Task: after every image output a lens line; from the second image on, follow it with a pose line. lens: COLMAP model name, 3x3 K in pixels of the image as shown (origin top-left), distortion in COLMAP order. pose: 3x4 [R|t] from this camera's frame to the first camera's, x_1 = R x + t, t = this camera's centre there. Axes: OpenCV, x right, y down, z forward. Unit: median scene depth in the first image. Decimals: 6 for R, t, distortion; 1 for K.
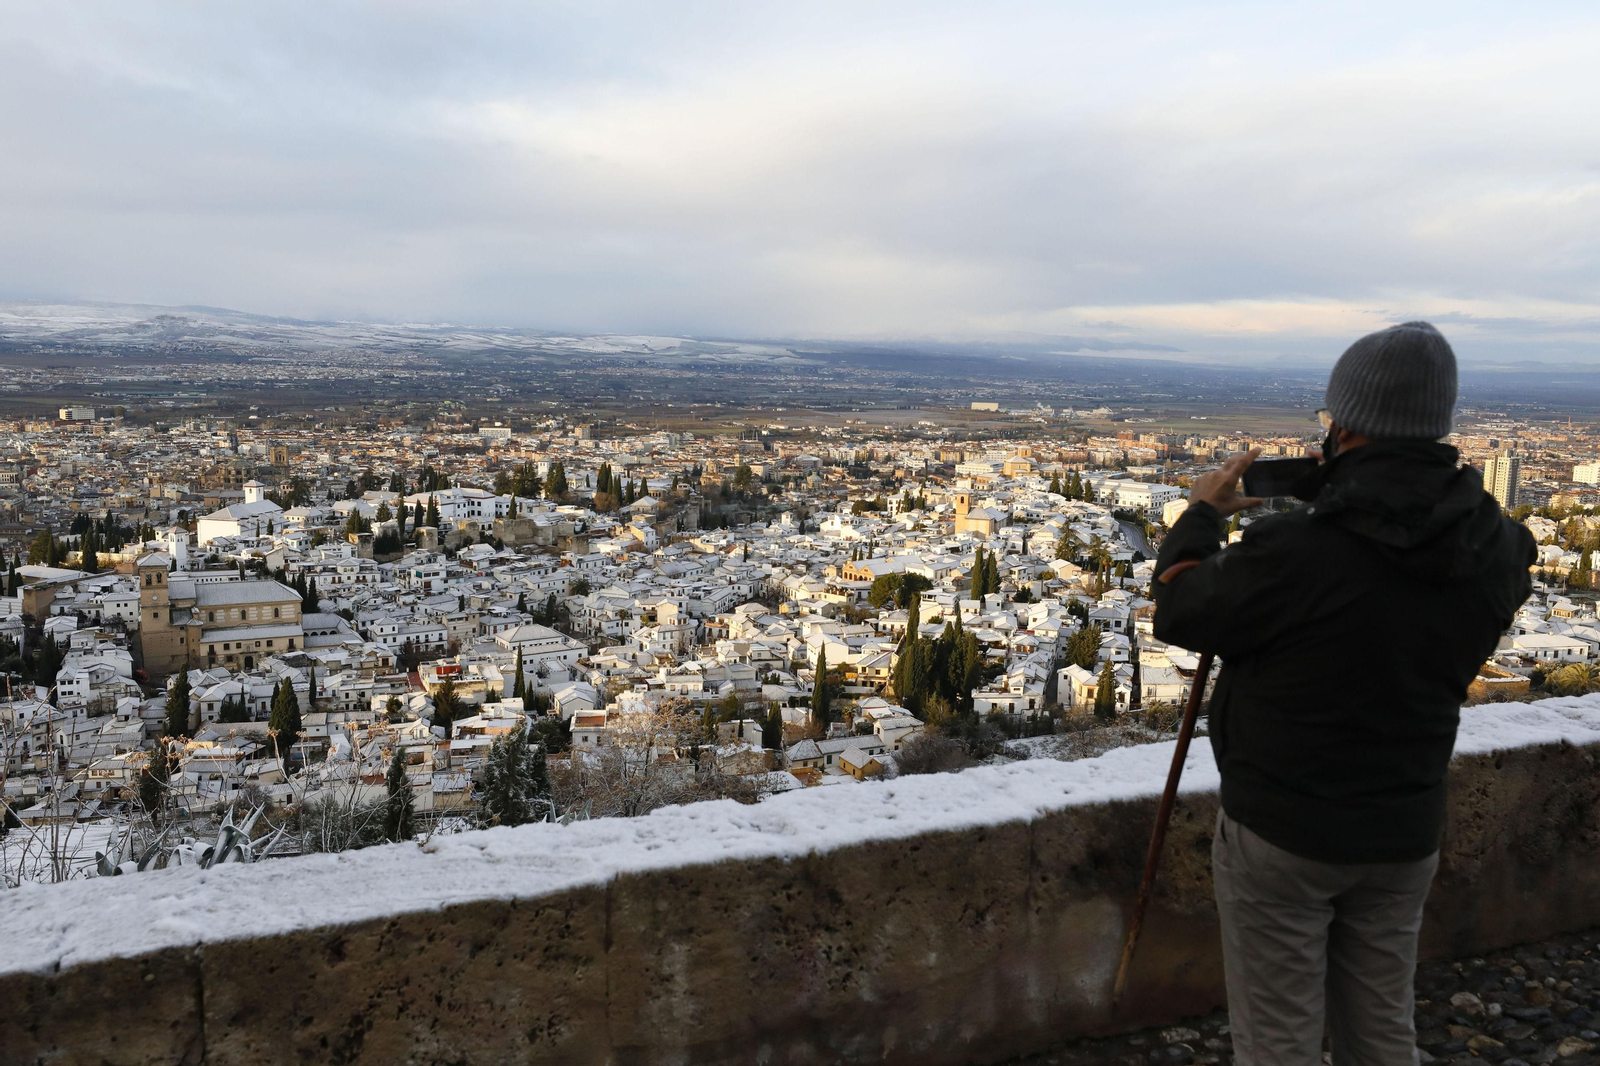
lens RADIAL K [[1321.2, 0, 800.0], [0, 1321.2, 533.0], [0, 0, 1]] dist [0.010976, 0.009841]
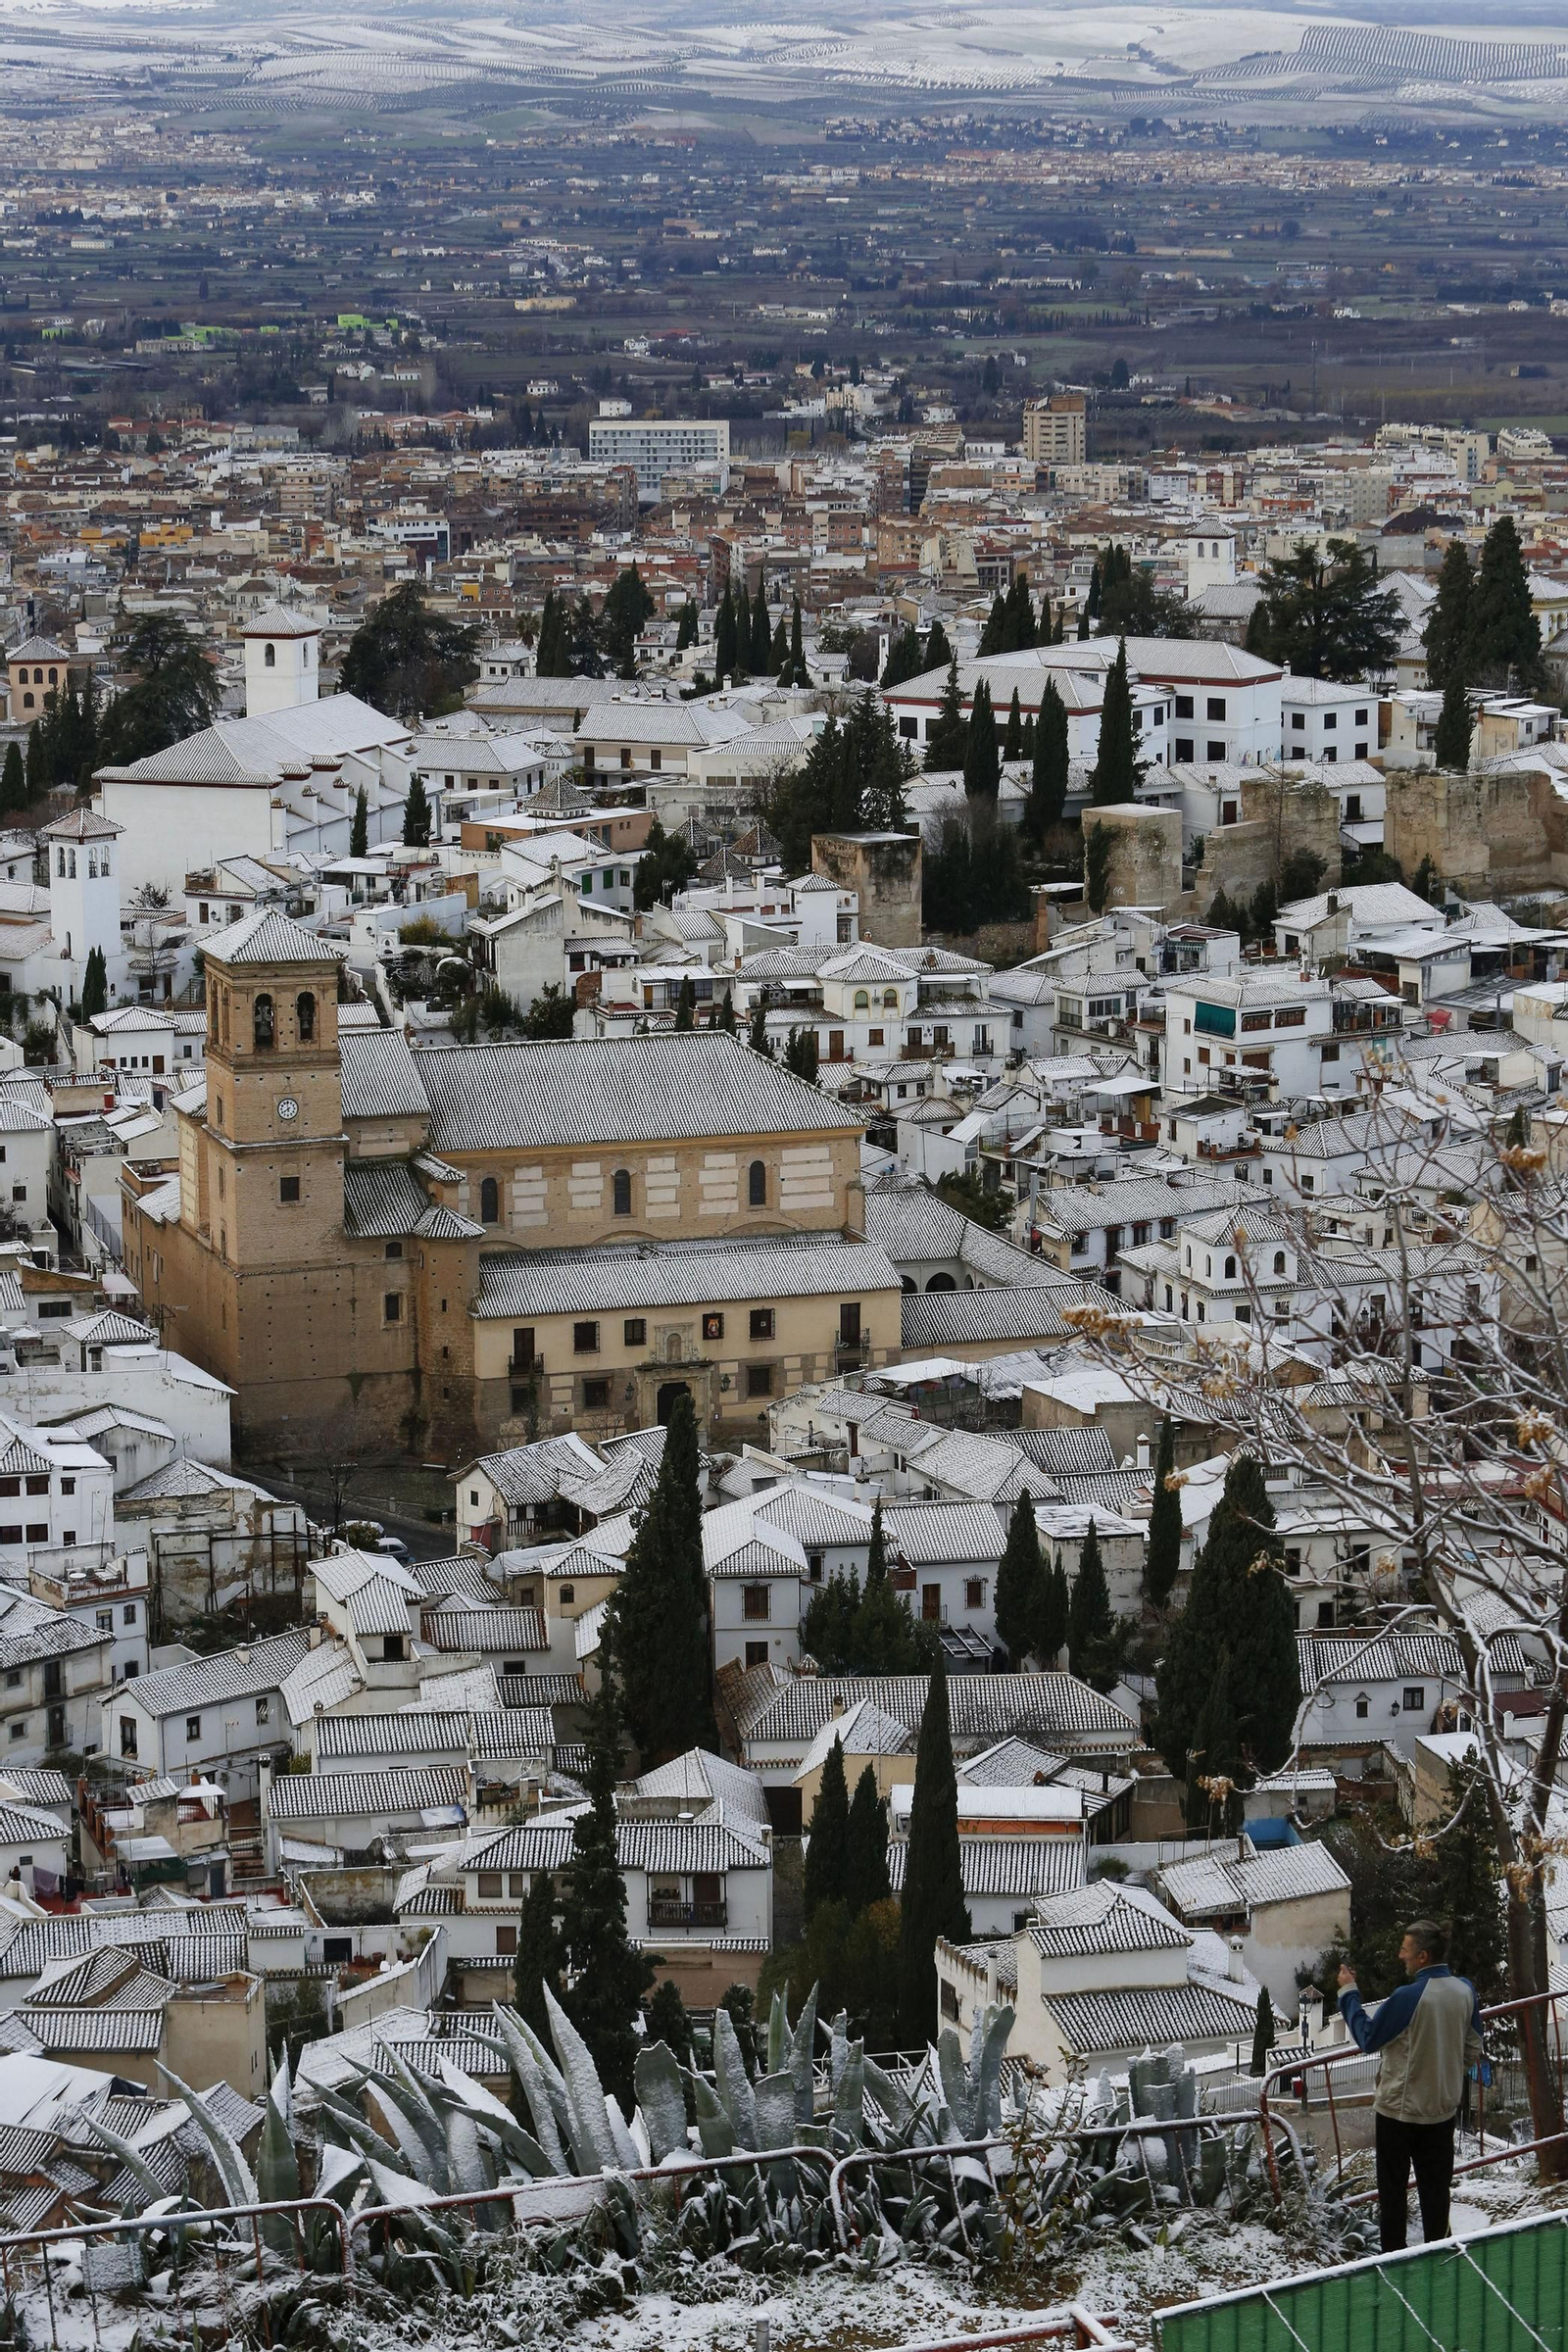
lens RADIAL K [[6043.0, 0, 784.0], [0, 6043.0, 1176.0], [0, 0, 1]] dist [-0.110316, -0.336949]
pose [[0.986097, 0.001523, -0.166163, -0.182792], [0.005774, 0.999040, 0.043424, 0.013059], [0.166069, -0.043780, 0.985142, 0.027082]]
